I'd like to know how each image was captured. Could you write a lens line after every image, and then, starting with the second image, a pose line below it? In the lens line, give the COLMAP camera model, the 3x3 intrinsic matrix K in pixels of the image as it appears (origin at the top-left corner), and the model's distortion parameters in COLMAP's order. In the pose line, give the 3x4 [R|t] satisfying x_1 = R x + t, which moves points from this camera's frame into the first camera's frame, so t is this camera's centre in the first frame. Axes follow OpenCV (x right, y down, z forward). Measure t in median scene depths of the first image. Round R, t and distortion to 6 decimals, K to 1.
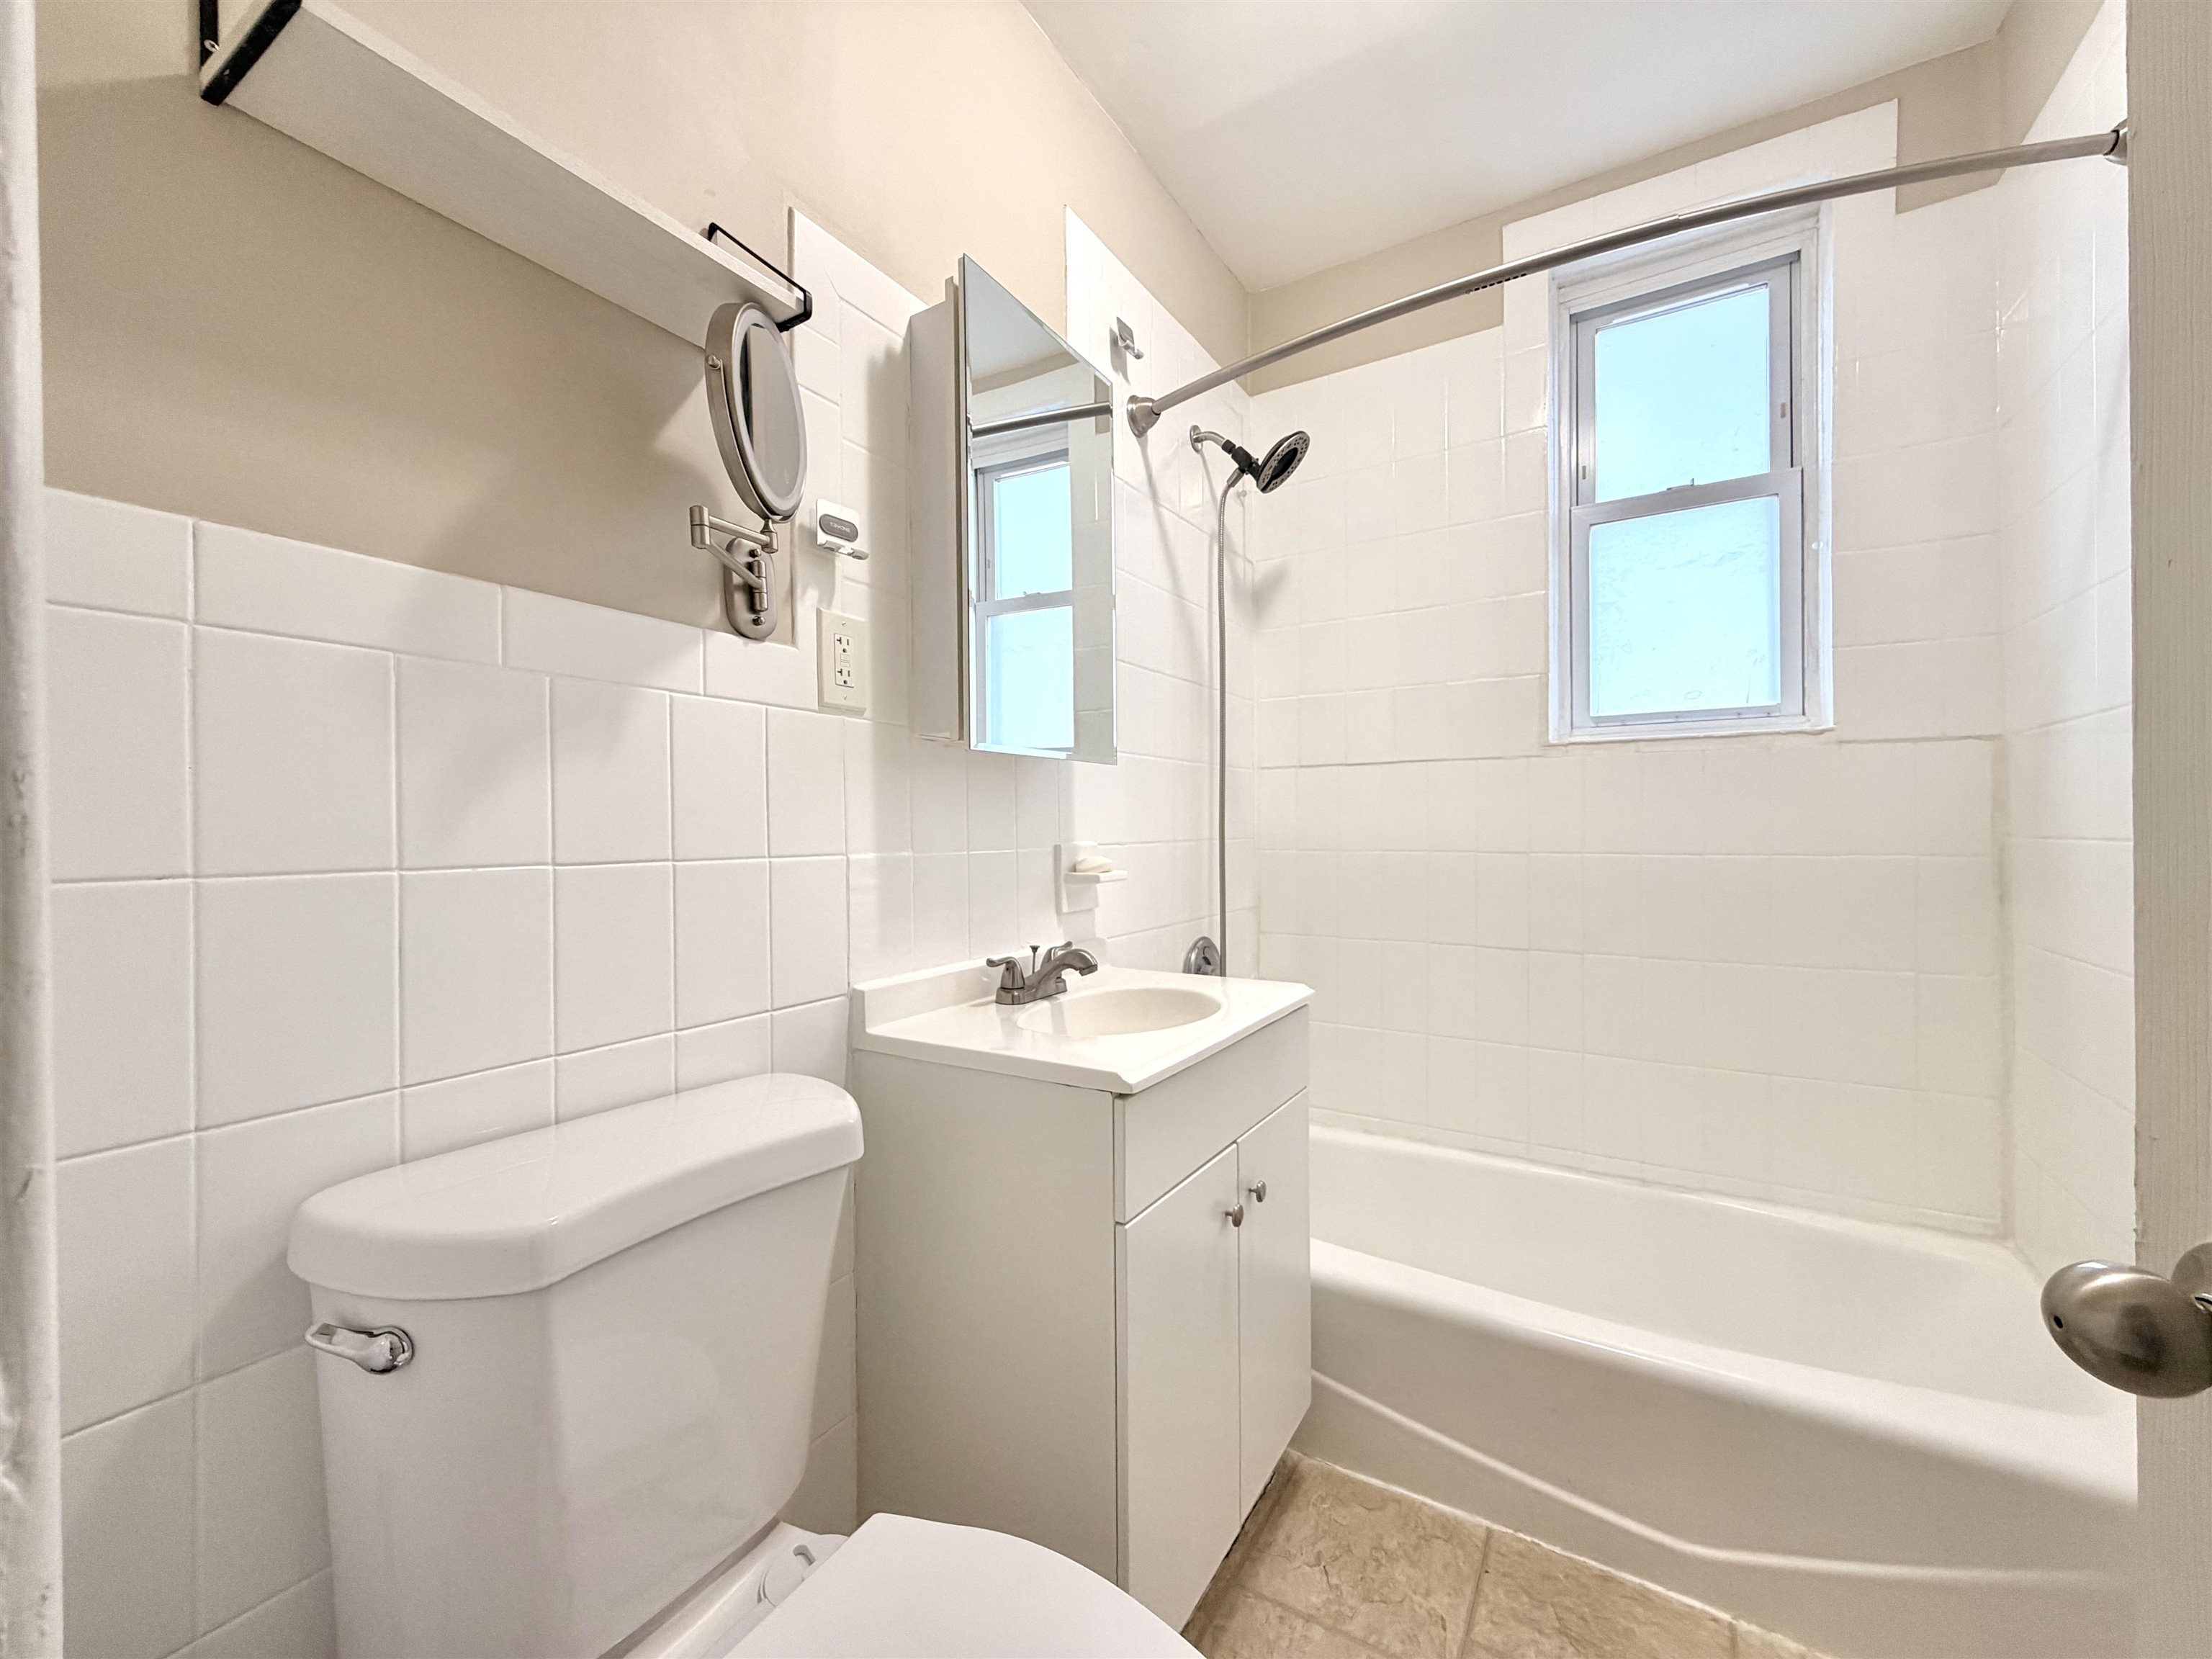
lens RADIAL K [[886.3, 0, 1101.5], [0, 886.3, 826.4], [0, 0, 1]] dist [0.000921, 0.000147]
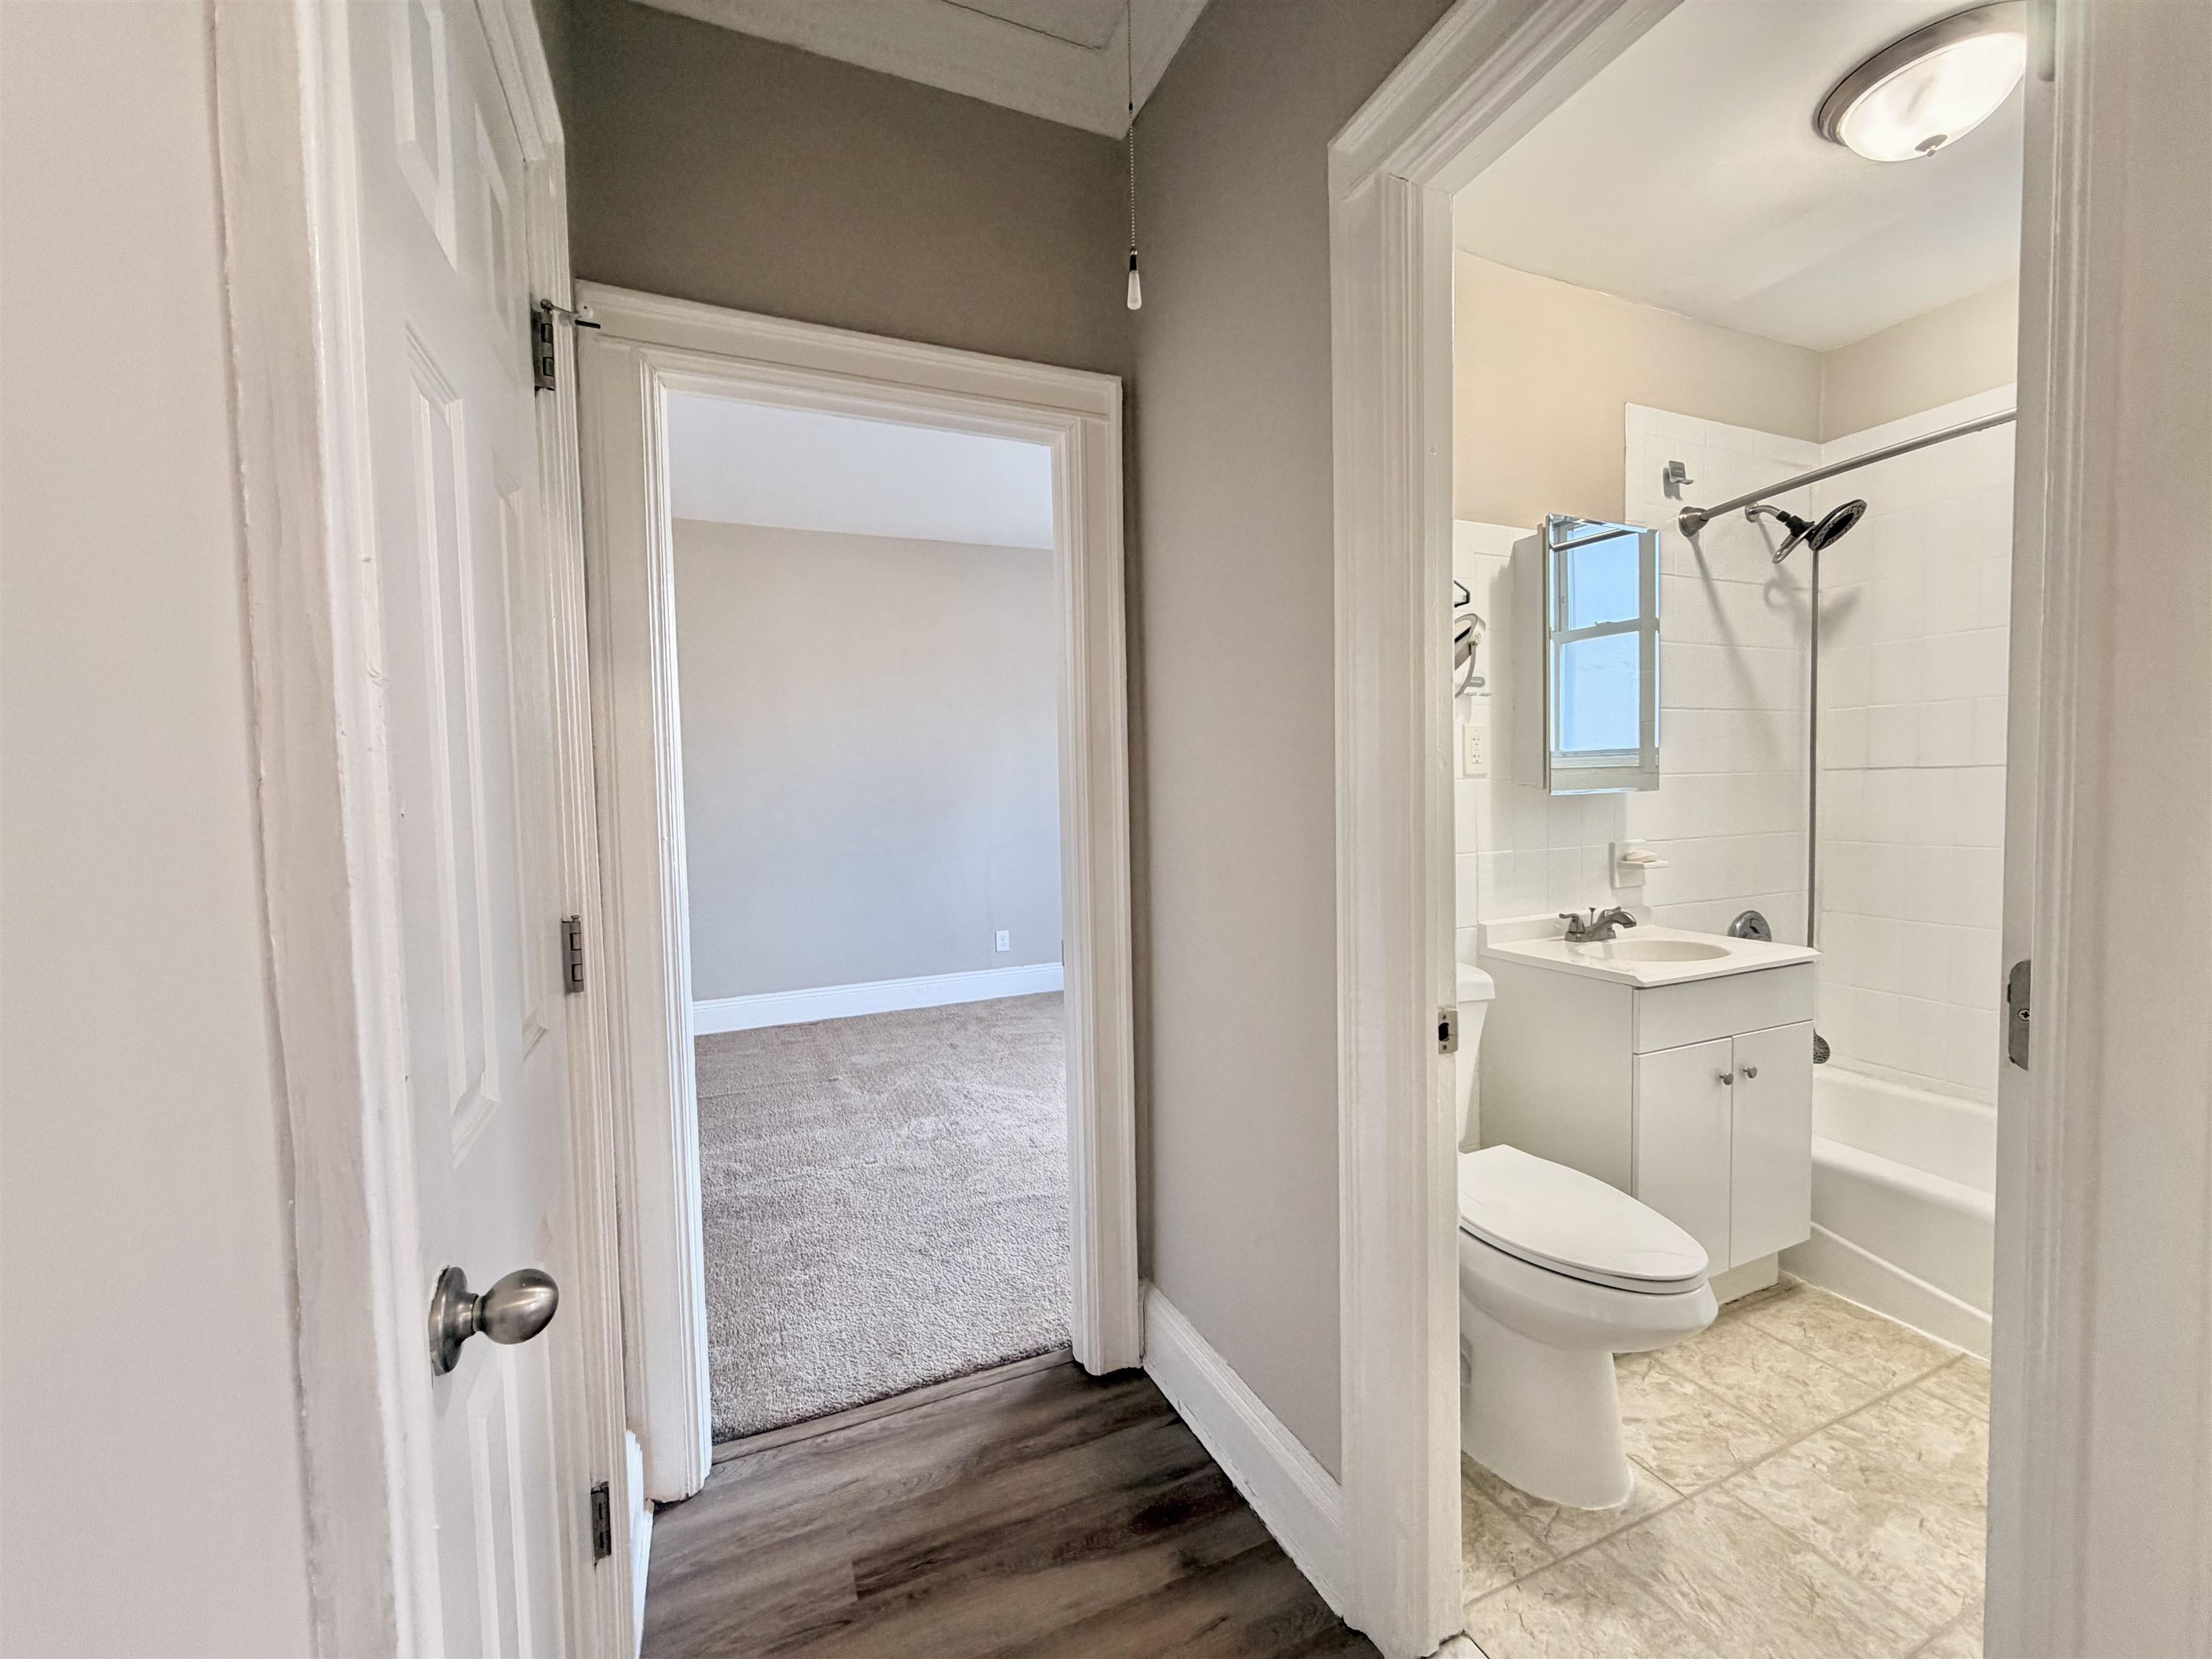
lens RADIAL K [[878.1, 0, 1098.2], [0, 878.1, 825.8], [0, 0, 1]] dist [0.000550, -0.000221]
pose [[0.819506, 0.016658, -0.572828, 0.094247], [0.015684, 0.998551, 0.051476, -0.104231], [0.572855, -0.051169, 0.818058, -0.767869]]
